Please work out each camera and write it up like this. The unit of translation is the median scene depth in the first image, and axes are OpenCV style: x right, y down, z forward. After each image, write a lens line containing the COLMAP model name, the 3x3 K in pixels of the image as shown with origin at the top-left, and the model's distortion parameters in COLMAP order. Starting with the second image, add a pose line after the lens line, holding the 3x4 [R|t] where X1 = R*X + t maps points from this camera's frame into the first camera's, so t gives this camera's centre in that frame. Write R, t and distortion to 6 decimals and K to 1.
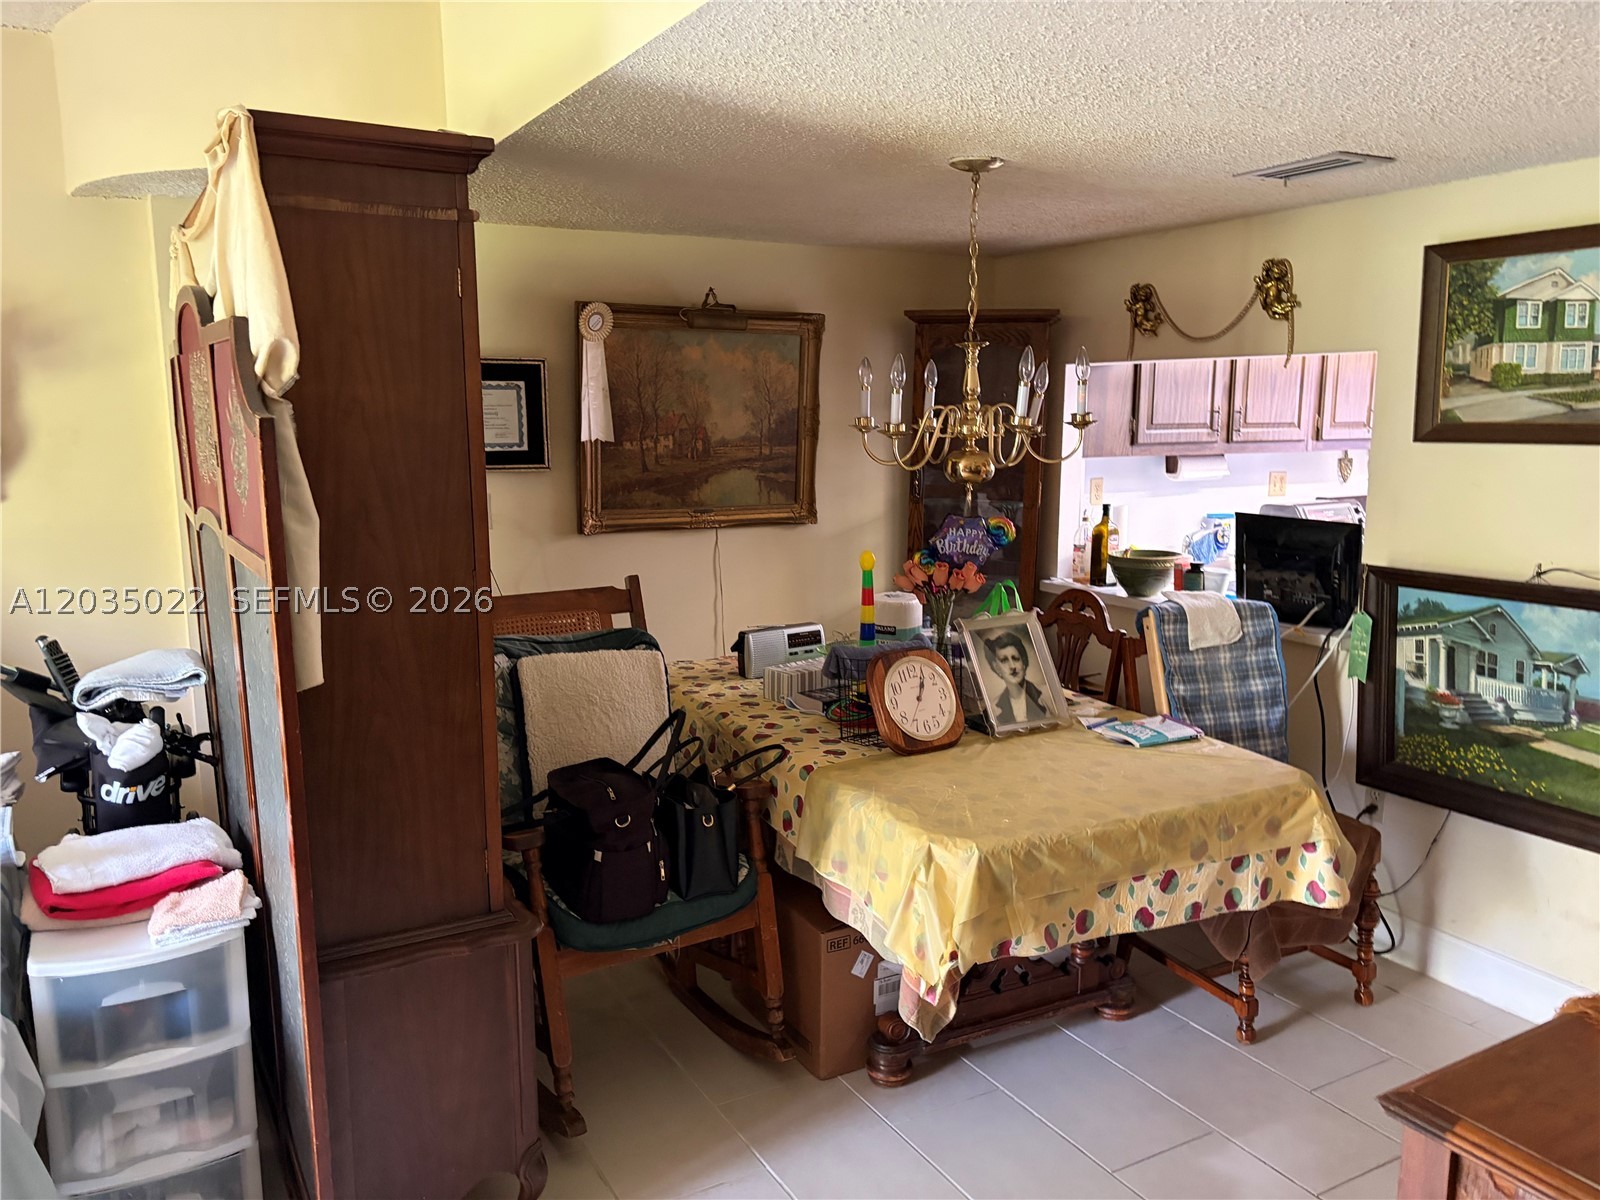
lens RADIAL K [[1216.0, 0, 800.0], [0, 1216.0, 600.0], [0, 0, 1]] dist [0.005055, -0.000619]
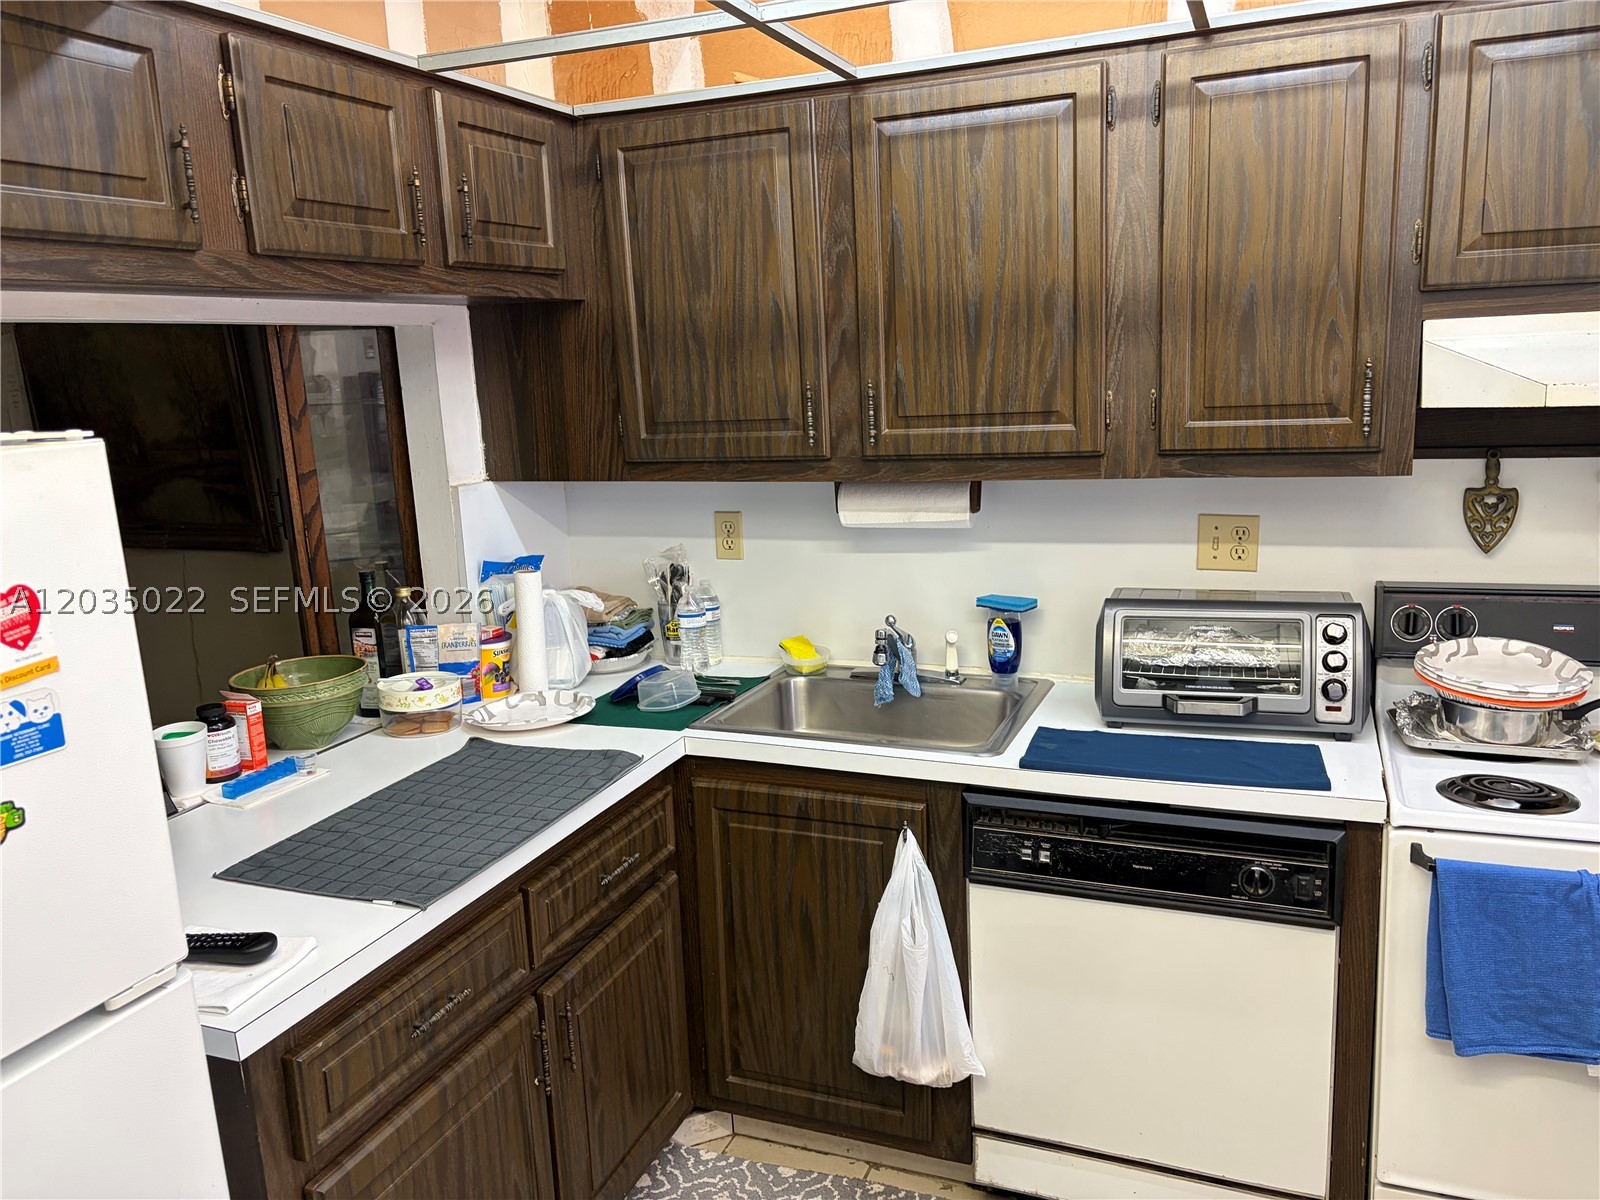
lens RADIAL K [[1216.0, 0, 800.0], [0, 1216.0, 600.0], [0, 0, 1]] dist [0.005055, -0.000619]
pose [[0.630365, 0.131138, -0.765142, 0.831112], [-0.079981, 0.991355, 0.104015, -0.143175], [0.772168, -0.004371, 0.635404, 0.799054]]
